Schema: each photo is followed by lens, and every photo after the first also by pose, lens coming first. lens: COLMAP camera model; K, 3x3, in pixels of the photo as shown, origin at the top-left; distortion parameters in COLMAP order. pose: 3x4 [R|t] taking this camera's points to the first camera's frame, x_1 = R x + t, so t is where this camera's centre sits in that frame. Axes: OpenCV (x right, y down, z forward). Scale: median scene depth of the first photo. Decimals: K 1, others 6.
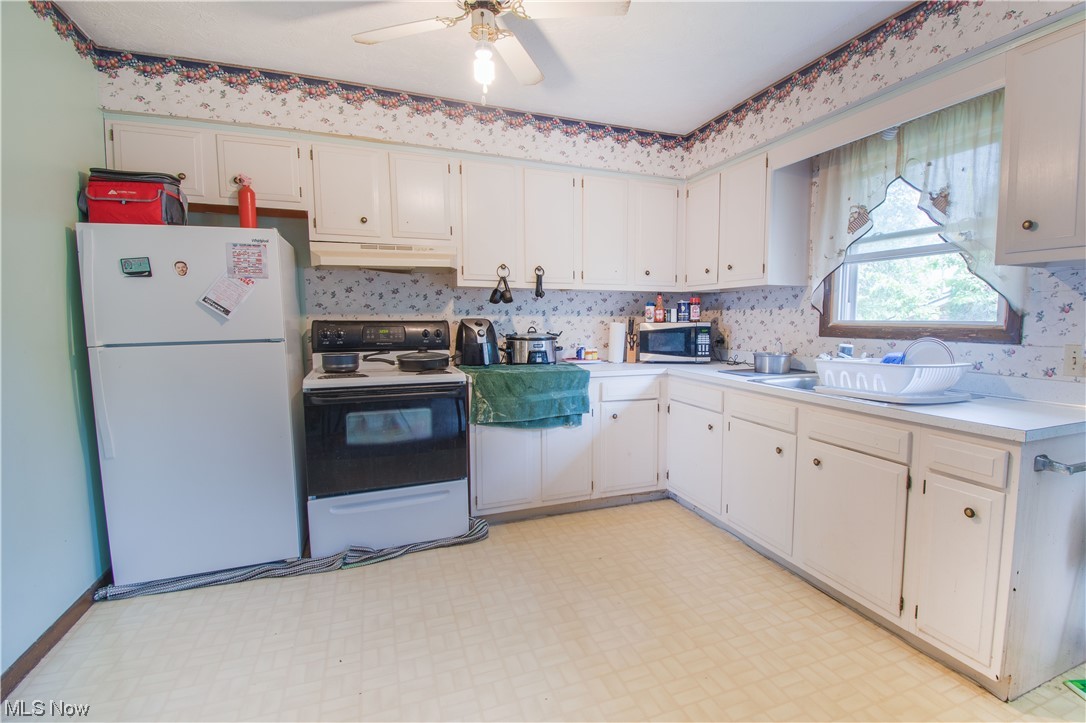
lens RADIAL K [[492.4, 0, 575.2], [0, 492.4, 363.8], [0, 0, 1]] dist [0.001152, -0.016354]
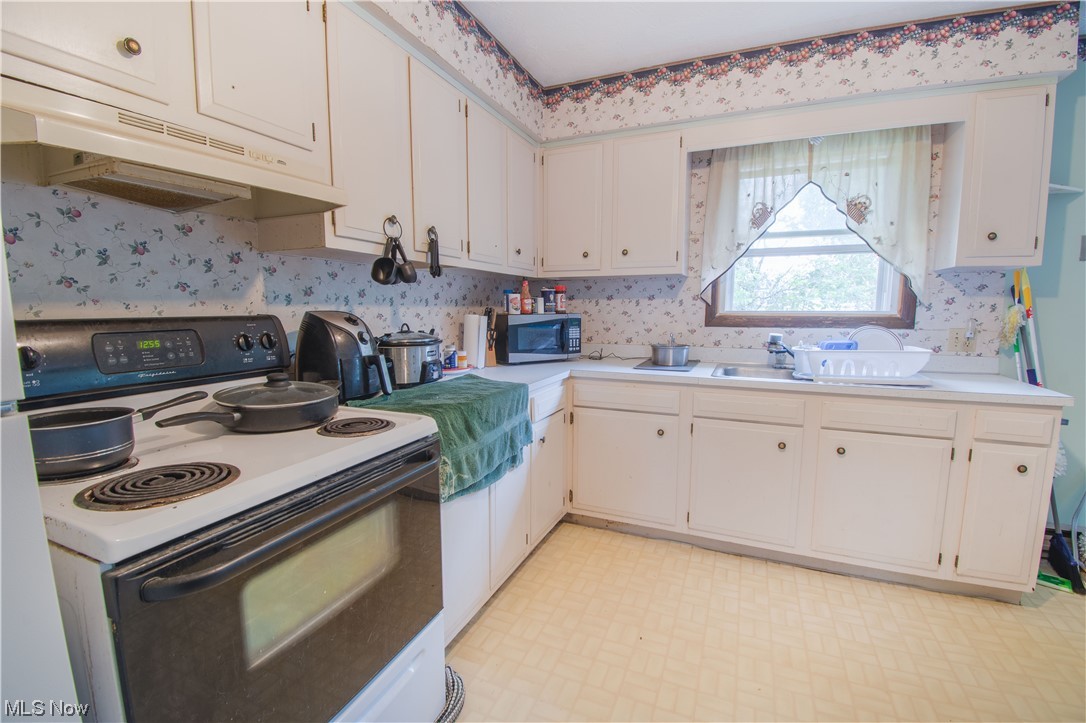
lens RADIAL K [[476.4, 0, 542.6], [0, 476.4, 364.7], [0, 0, 1]] dist [0.012247, -0.021837]
pose [[0.720027, -0.083734, 0.688876, -0.414437], [0.064927, 0.996468, 0.053259, -0.047220], [-0.690902, 0.006379, 0.722920, 0.473754]]
